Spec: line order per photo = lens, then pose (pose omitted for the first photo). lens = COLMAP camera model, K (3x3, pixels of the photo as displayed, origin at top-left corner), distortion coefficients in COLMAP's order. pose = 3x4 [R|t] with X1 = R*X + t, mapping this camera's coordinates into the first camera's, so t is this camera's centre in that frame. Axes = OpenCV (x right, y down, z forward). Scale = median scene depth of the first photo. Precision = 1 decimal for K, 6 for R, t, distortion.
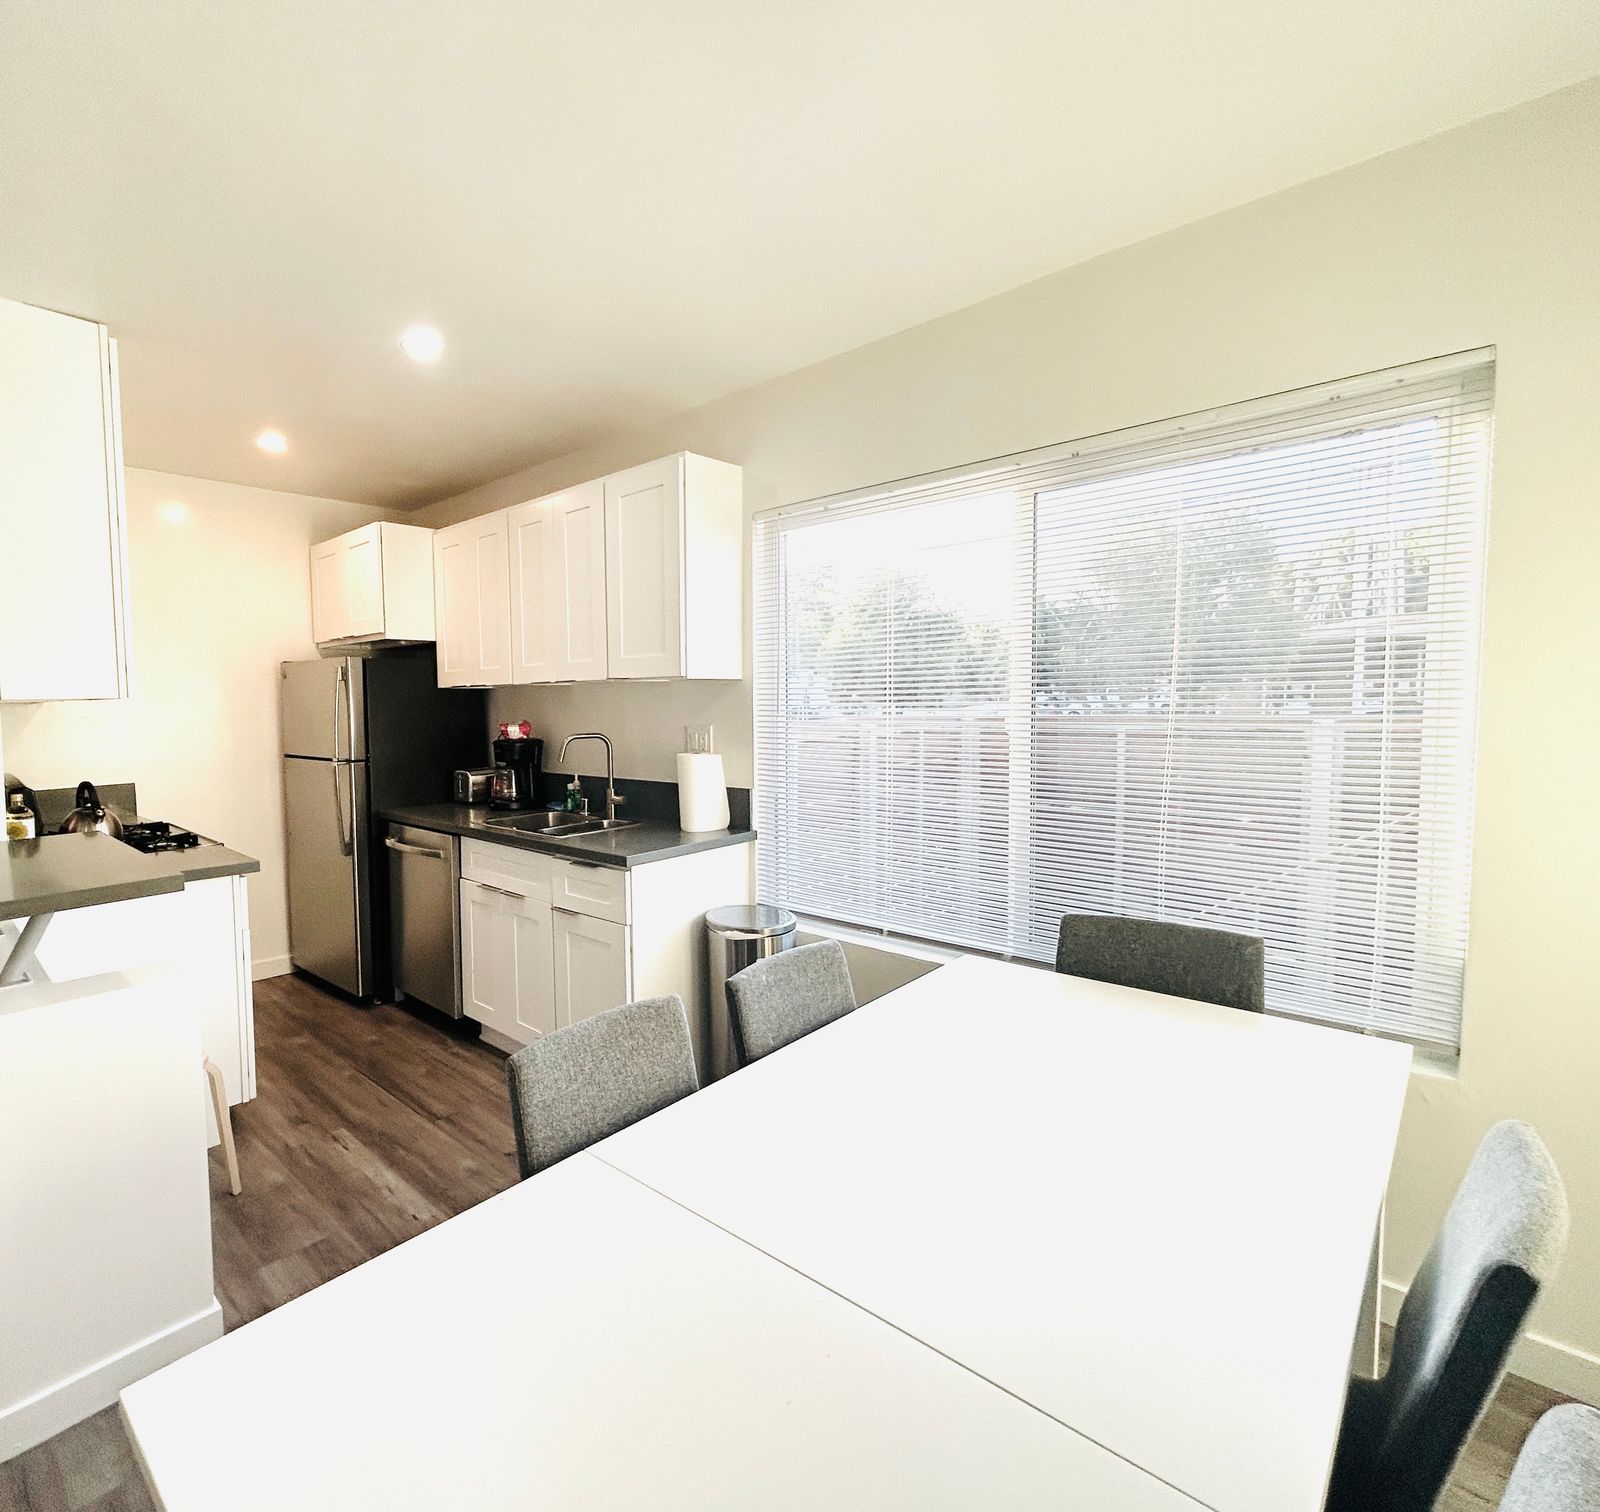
lens RADIAL K [[804.4, 0, 608.3], [0, 804.4, 754.2], [0, 0, 1]] dist [-0.000151, 0.000120]
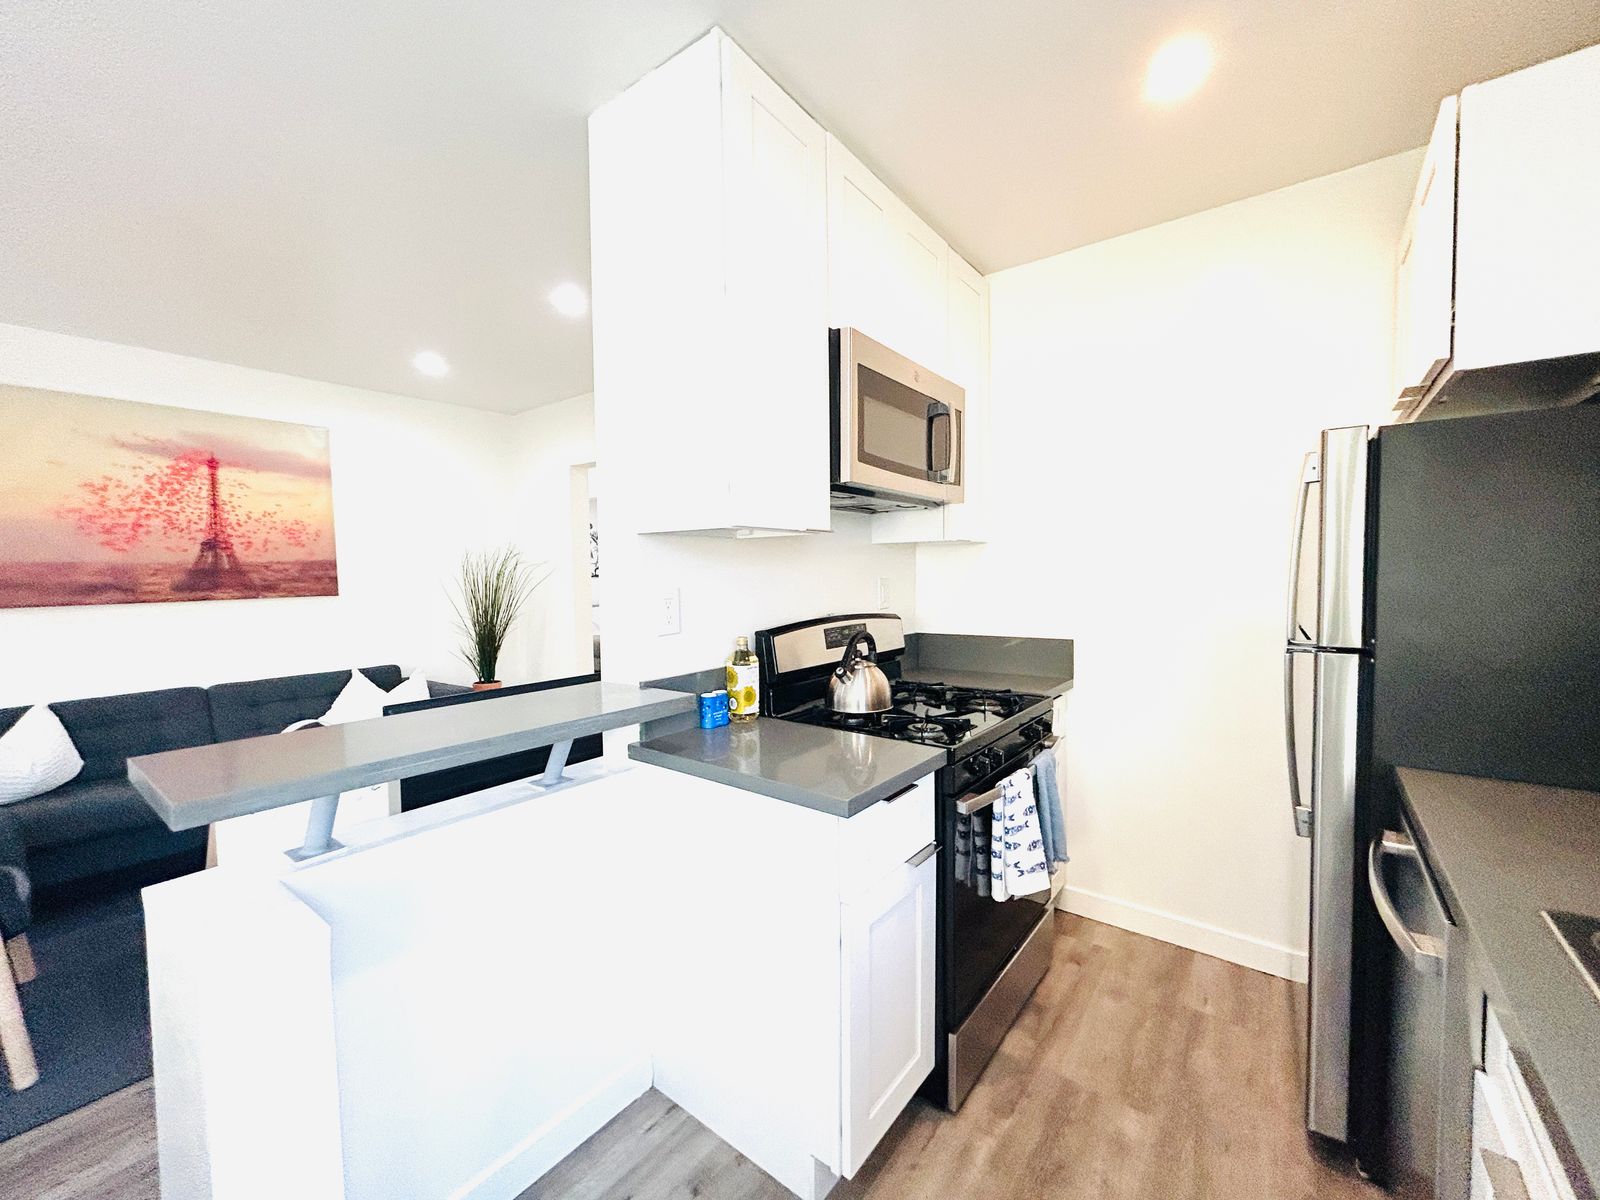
lens RADIAL K [[648.2, 0, 802.1], [0, 648.2, 601.1], [0, 0, 1]] dist [-0.004087, 0.002380]
pose [[0.178467, 0.060550, -0.982081, 0.003636], [-0.054503, 0.997181, 0.051577, -0.023460], [0.982435, 0.044322, 0.181264, 0.645068]]
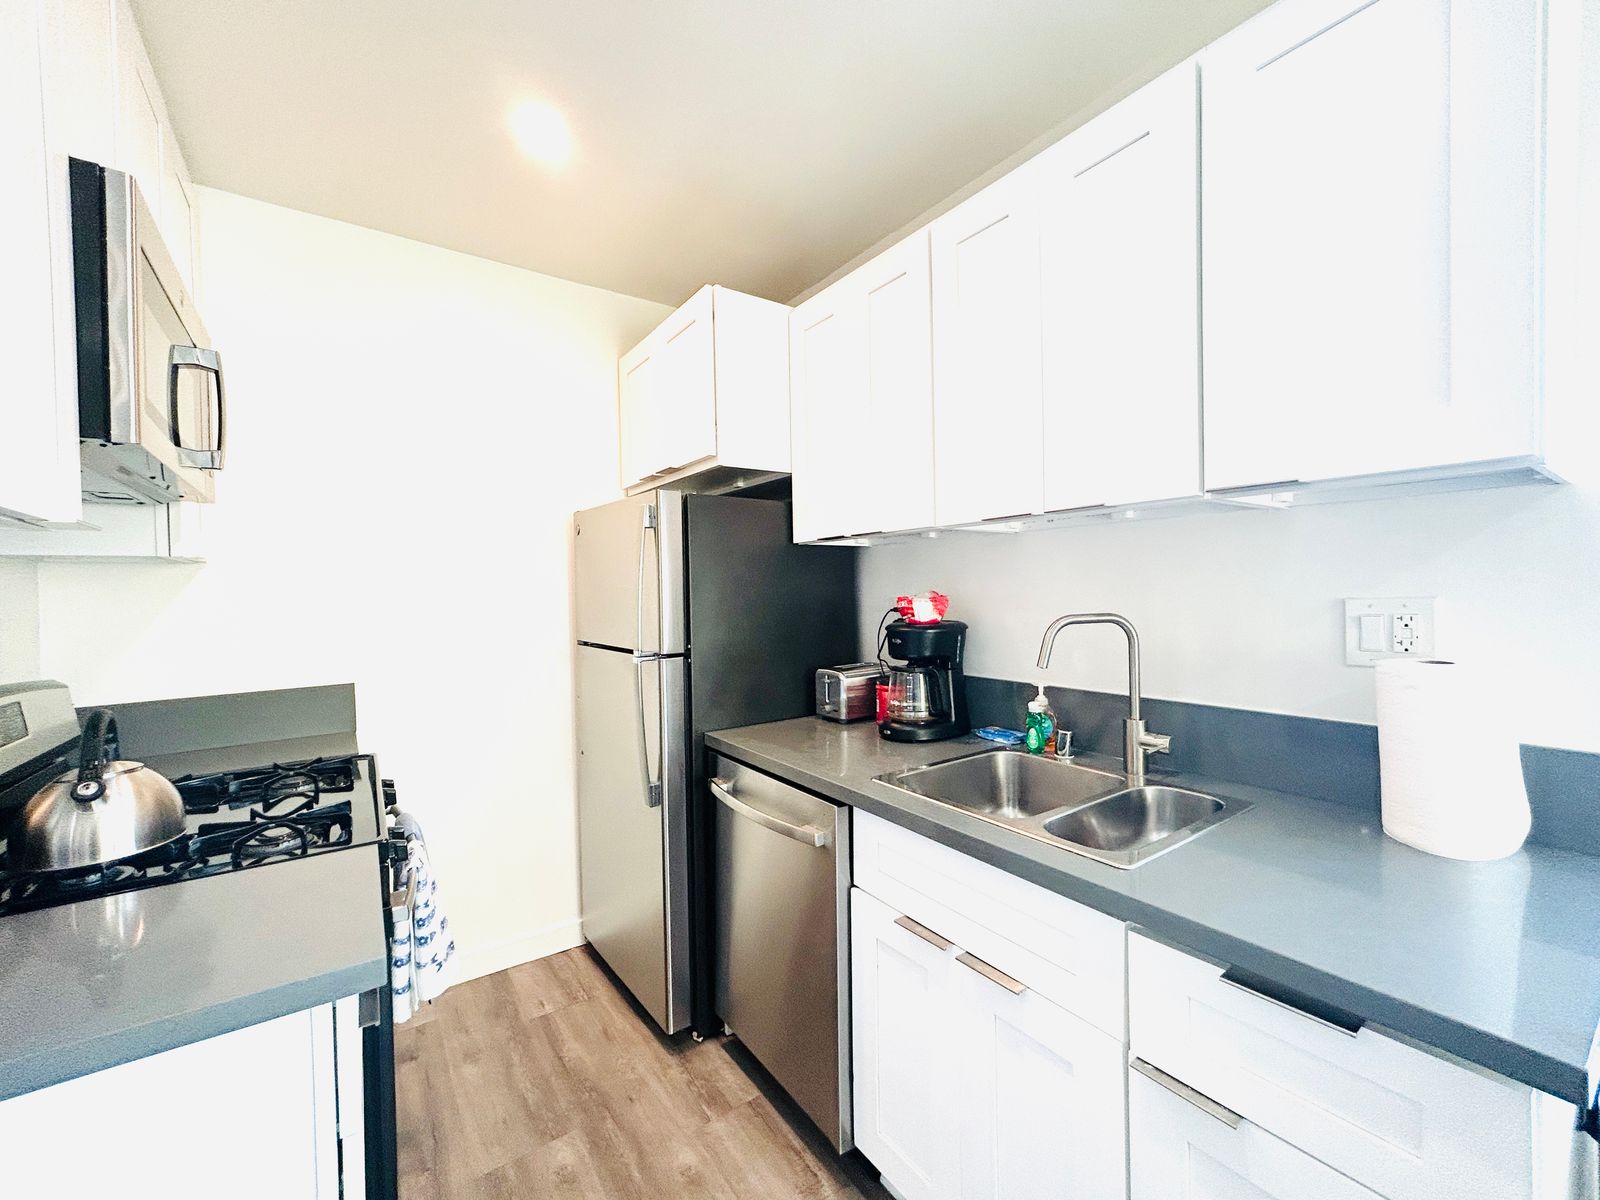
lens RADIAL K [[648.2, 0, 804.9], [0, 648.2, 597.1], [0, 0, 1]] dist [-0.004087, 0.002380]
pose [[0.992647, 0.001193, -0.121040, -0.153241], [-0.006793, 0.998925, -0.045865, -0.015123], [0.120855, 0.046350, 0.991588, 0.528495]]
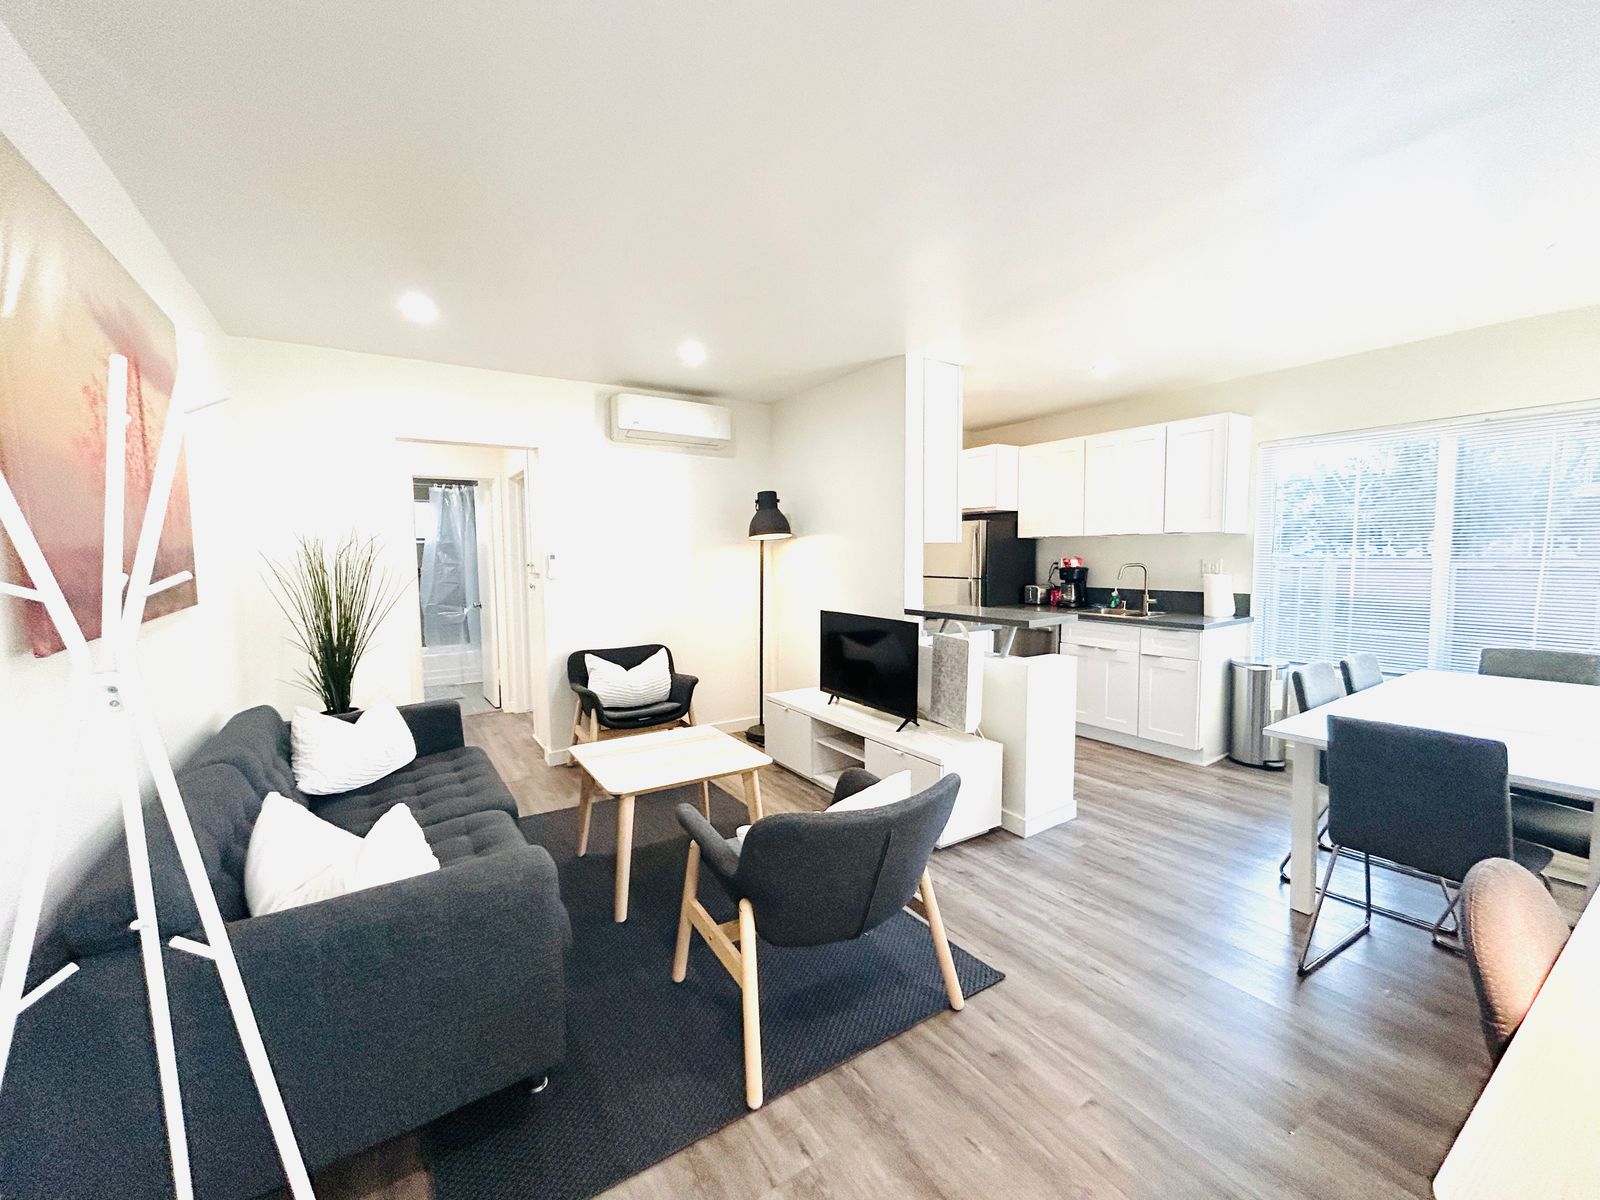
lens RADIAL K [[648.2, 0, 806.5], [0, 648.2, 607.5], [0, 0, 1]] dist [-0.004087, 0.002380]
pose [[0.988720, 0.017872, -0.148709, -0.504584], [-0.014291, 0.999583, 0.025111, 0.043482], [0.149095, -0.022702, 0.988562, -0.506131]]
